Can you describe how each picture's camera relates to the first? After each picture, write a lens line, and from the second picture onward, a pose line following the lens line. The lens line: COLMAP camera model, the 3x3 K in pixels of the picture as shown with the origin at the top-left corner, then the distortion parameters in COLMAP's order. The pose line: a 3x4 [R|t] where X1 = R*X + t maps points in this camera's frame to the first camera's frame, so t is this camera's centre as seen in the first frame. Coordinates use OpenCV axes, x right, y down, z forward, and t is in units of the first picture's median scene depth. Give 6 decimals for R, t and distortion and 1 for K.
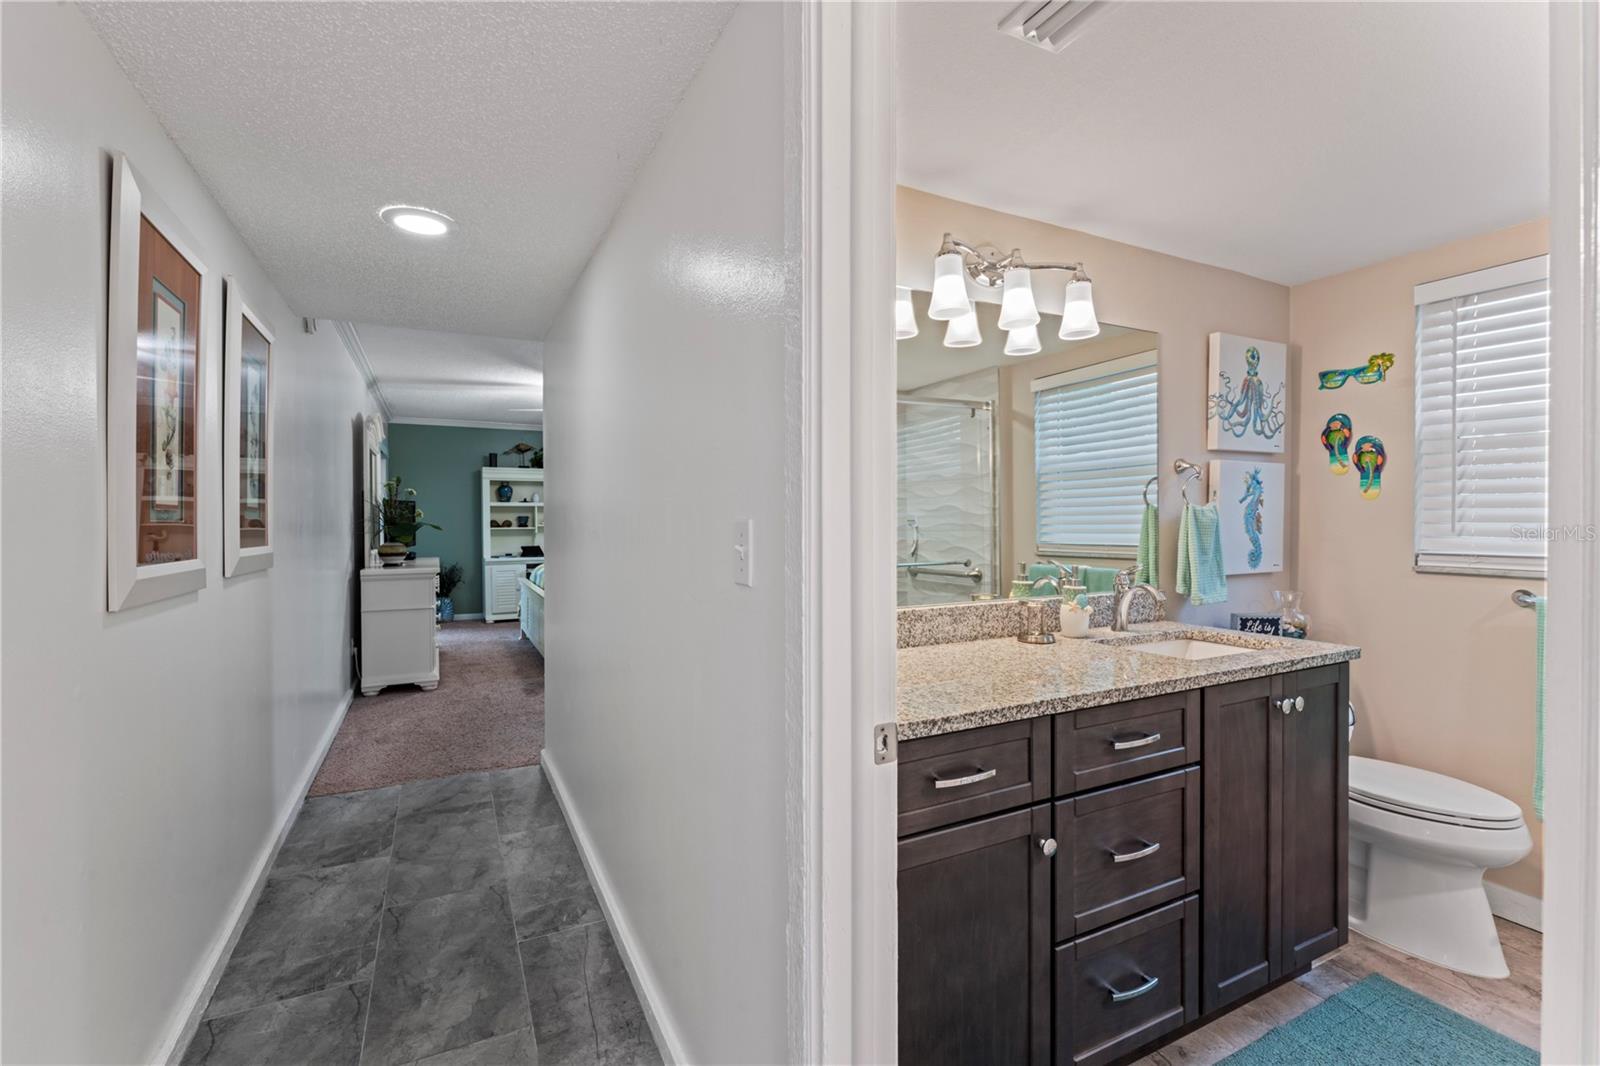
lens RADIAL K [[691.1, 0, 794.1], [0, 691.1, 531.5], [0, 0, 1]] dist [-0.000731, -0.000240]
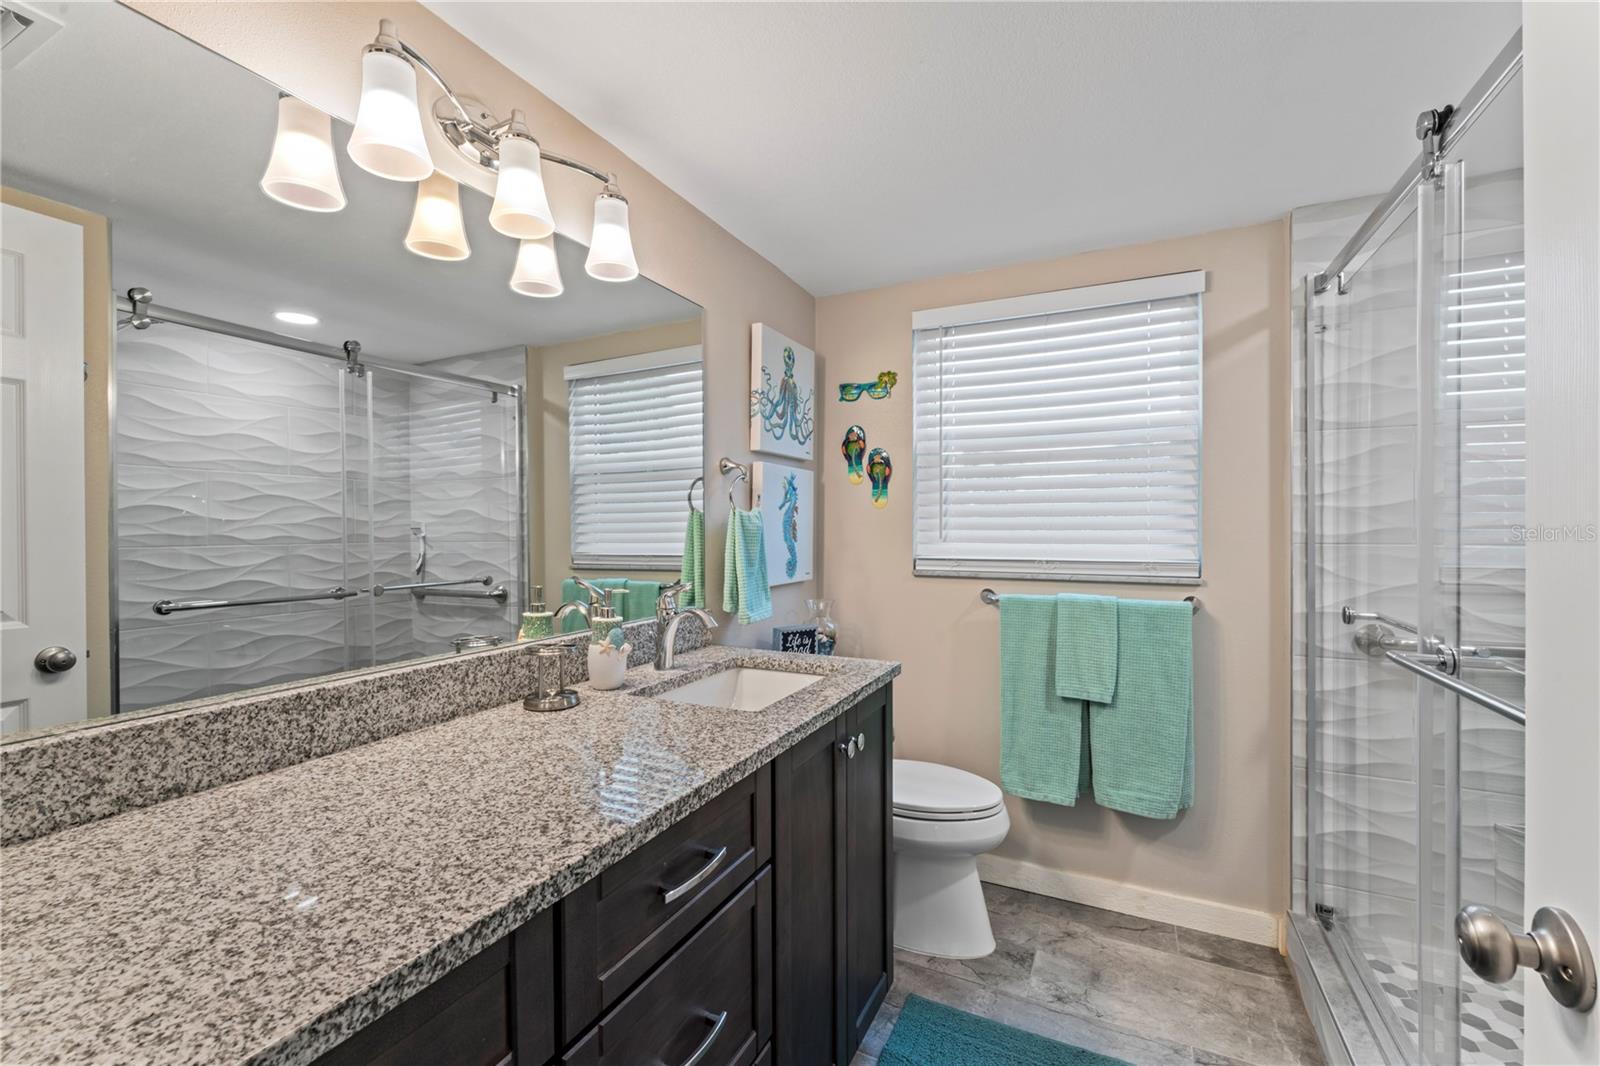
lens RADIAL K [[666.7, 0, 796.8], [0, 666.7, 523.4], [0, 0, 1]] dist [-0.003529, -0.000096]
pose [[0.797373, 0.006099, 0.603456, 0.123397], [0.009324, 0.999705, -0.022423, -0.001778], [-0.603415, 0.023506, 0.797081, 0.278995]]
